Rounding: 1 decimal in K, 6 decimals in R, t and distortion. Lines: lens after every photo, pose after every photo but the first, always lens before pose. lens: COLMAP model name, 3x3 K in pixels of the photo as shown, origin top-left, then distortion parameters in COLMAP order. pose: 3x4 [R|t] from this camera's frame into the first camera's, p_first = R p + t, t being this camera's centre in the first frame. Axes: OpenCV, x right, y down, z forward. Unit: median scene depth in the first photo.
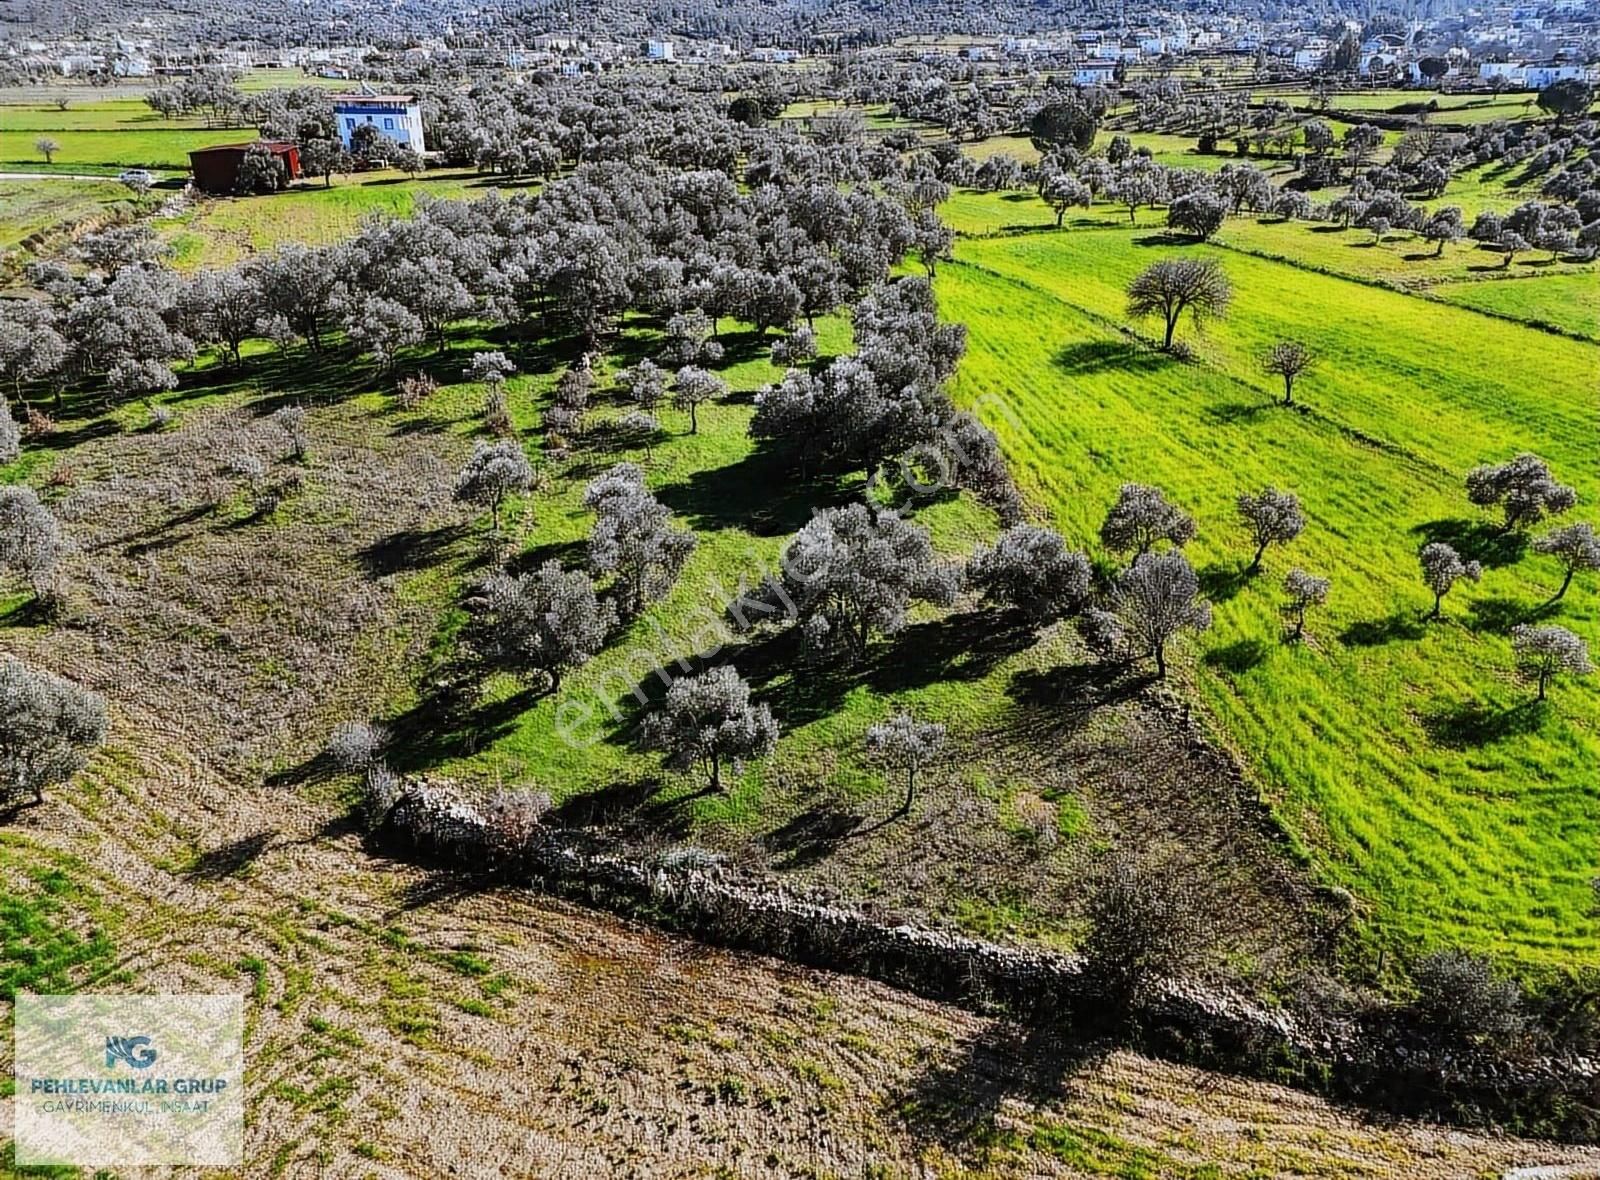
lens RADIAL K [[1154.1, 0, 802.1], [0, 1154.1, 592.1], [0, 0, 1]] dist [0.071040, -0.054425]
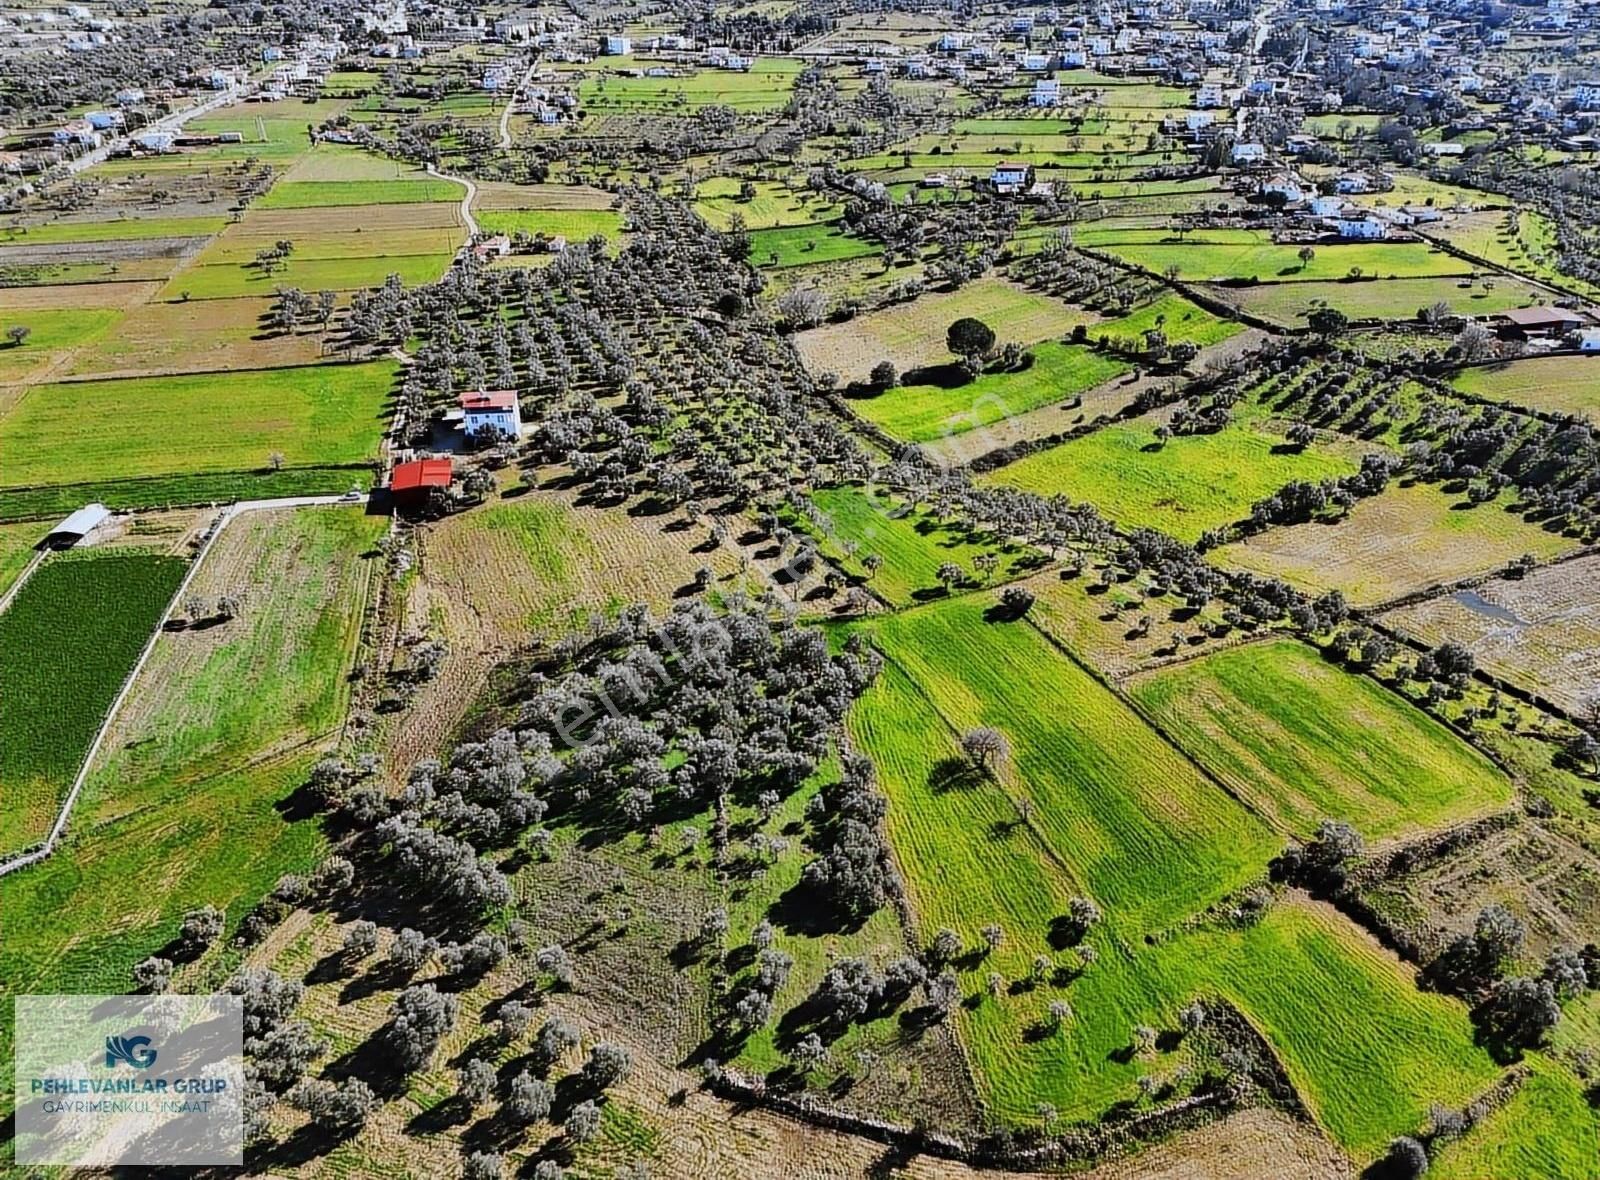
lens RADIAL K [[1154.1, 0, 804.7], [0, 1154.1, 579.4], [0, 0, 1]] dist [0.071040, -0.054425]
pose [[0.998786, -0.025417, 0.042191, -0.215104], [0.021699, 0.996028, 0.086360, -1.645362], [-0.044218, -0.085339, 0.995370, -2.413163]]
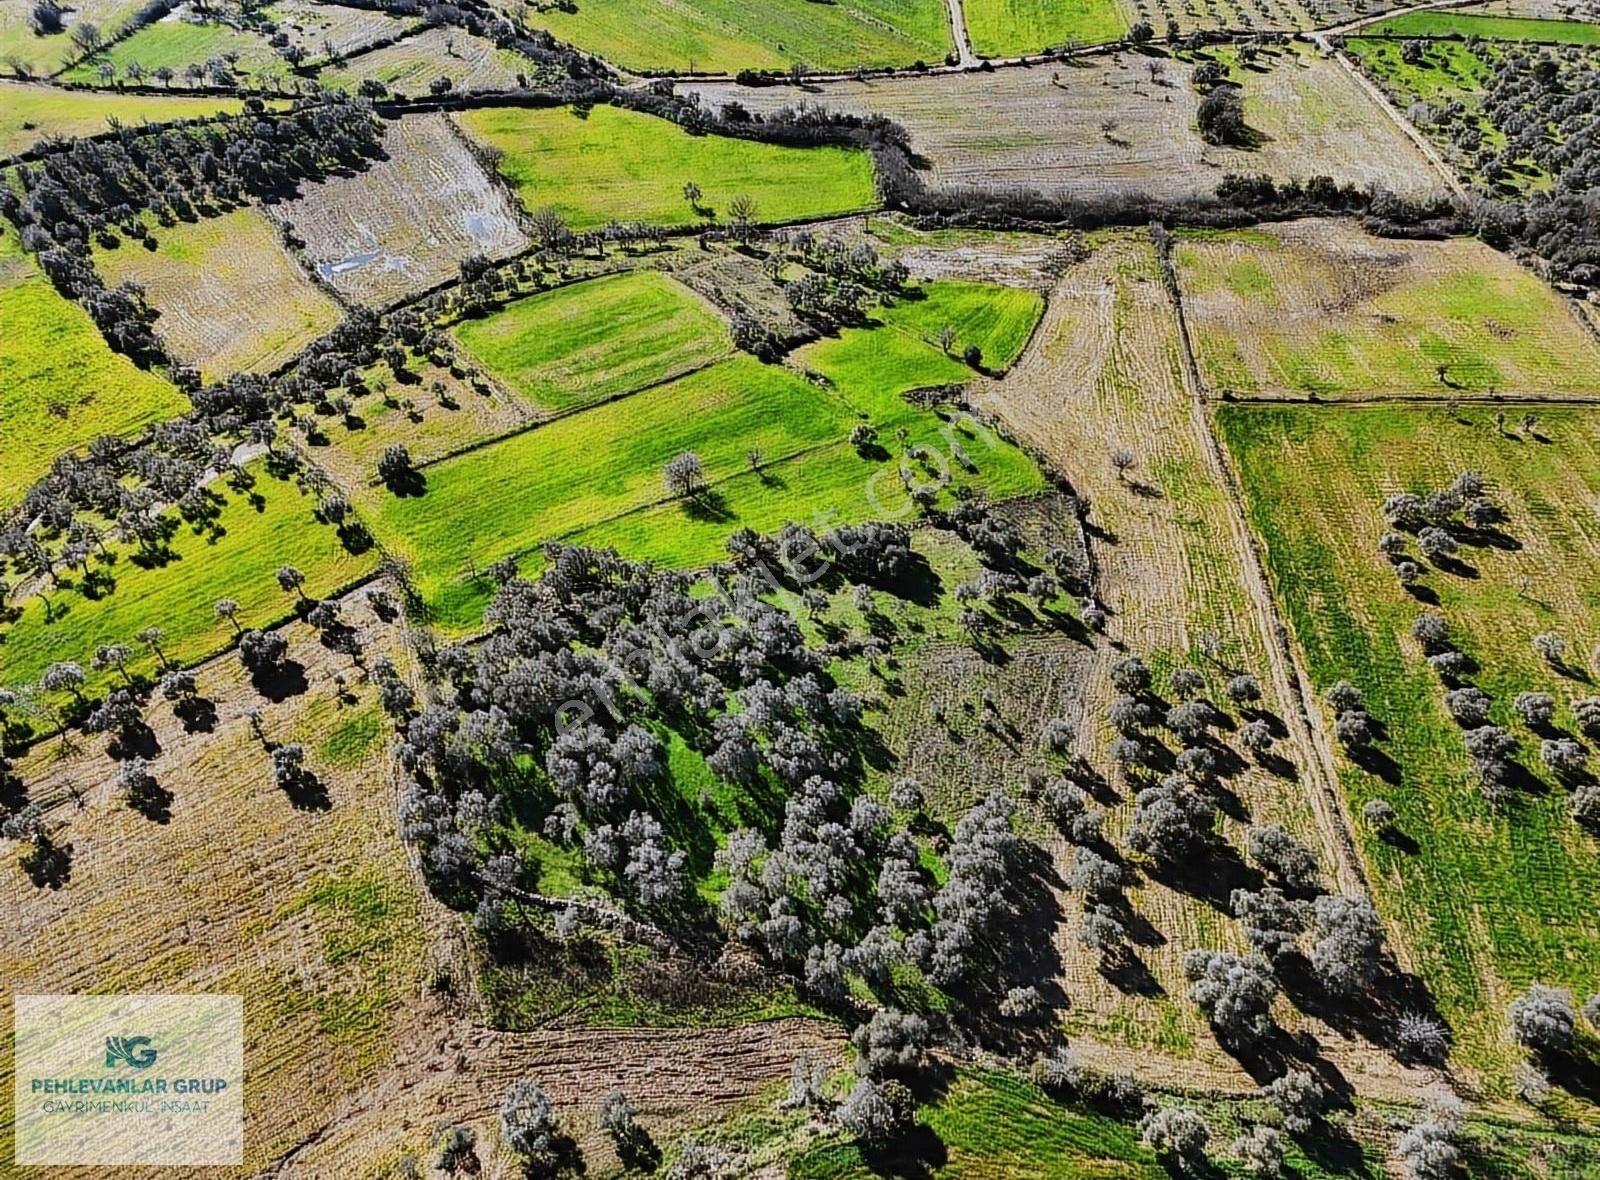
lens RADIAL K [[1154.1, 0, 800.5], [0, 1154.1, 587.3], [0, 0, 1]] dist [0.071040, -0.054425]
pose [[-0.252119, -0.641186, 0.724787, -3.127883], [0.419494, 0.602532, 0.678955, -3.264164], [-0.872044, 0.475221, 0.117063, 1.424529]]
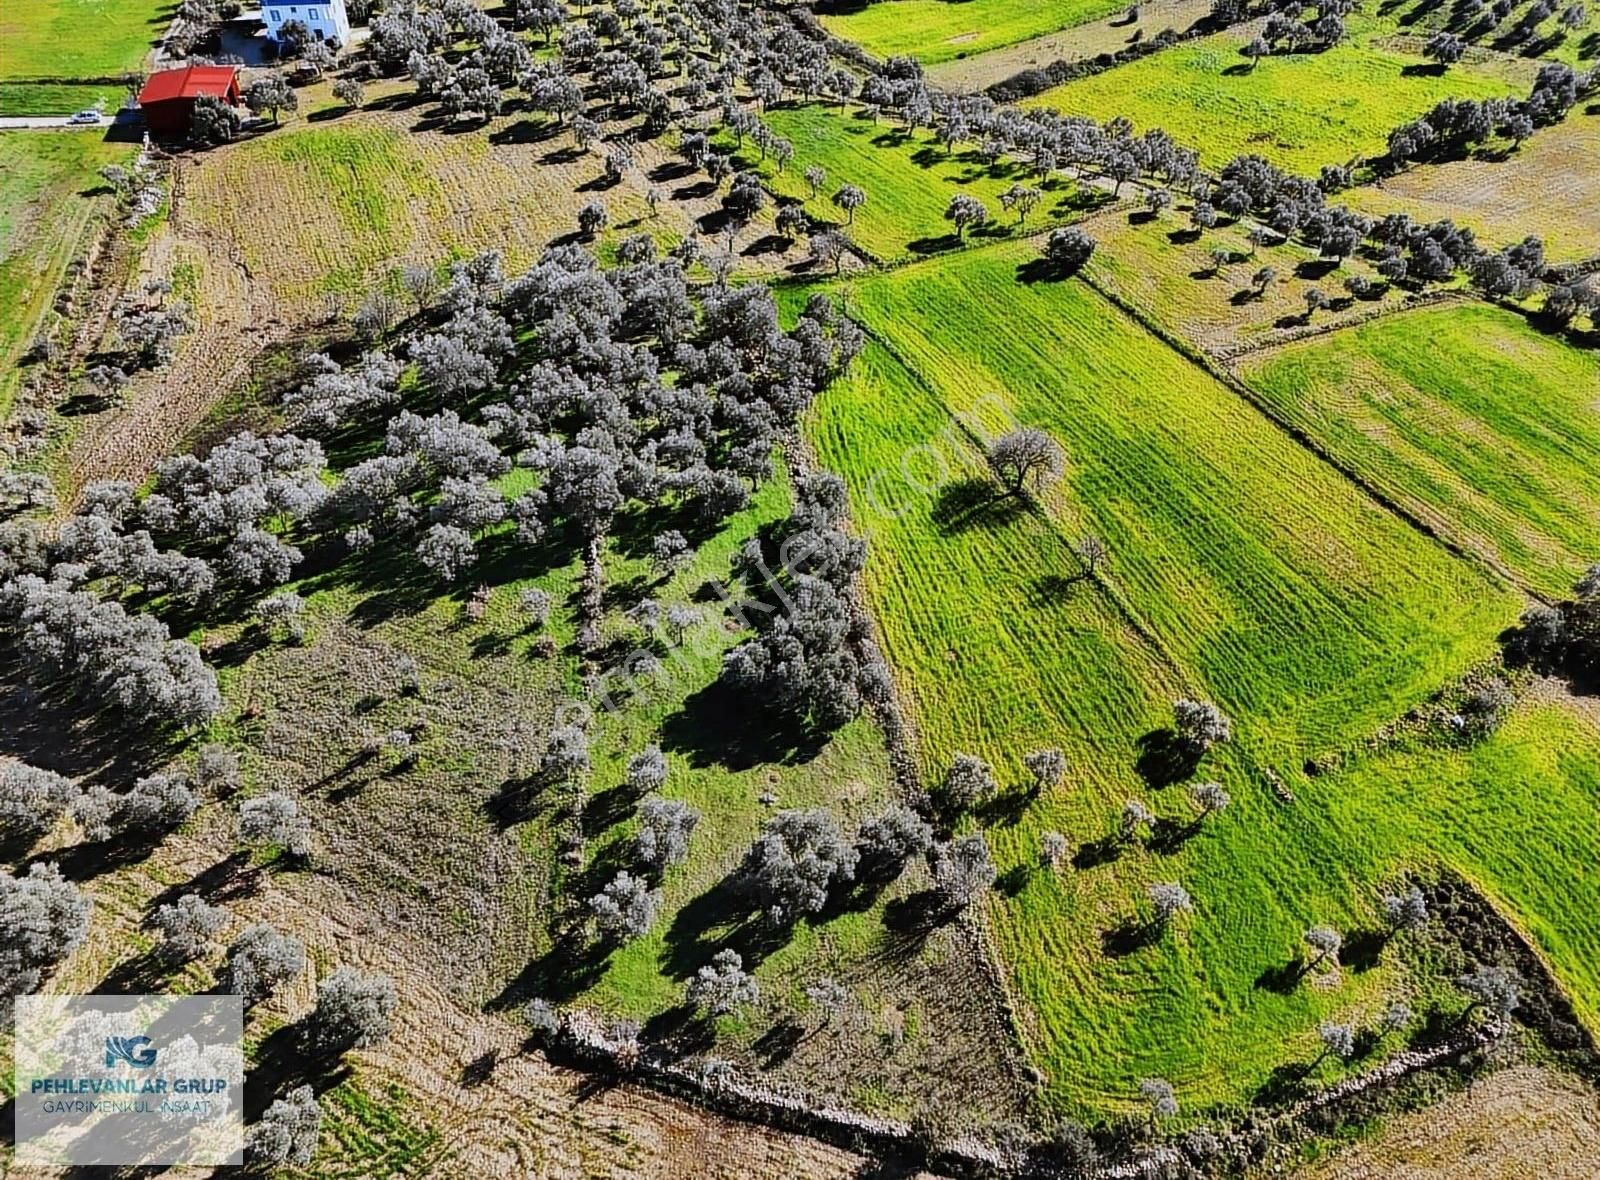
lens RADIAL K [[1154.1, 0, 800.9], [0, 1154.1, 580.5], [0, 0, 1]] dist [0.071040, -0.054425]
pose [[0.998038, -0.040973, 0.047337, -0.015137], [0.025805, 0.958112, 0.285228, -1.098299], [-0.057041, -0.283447, 0.957290, -0.663519]]
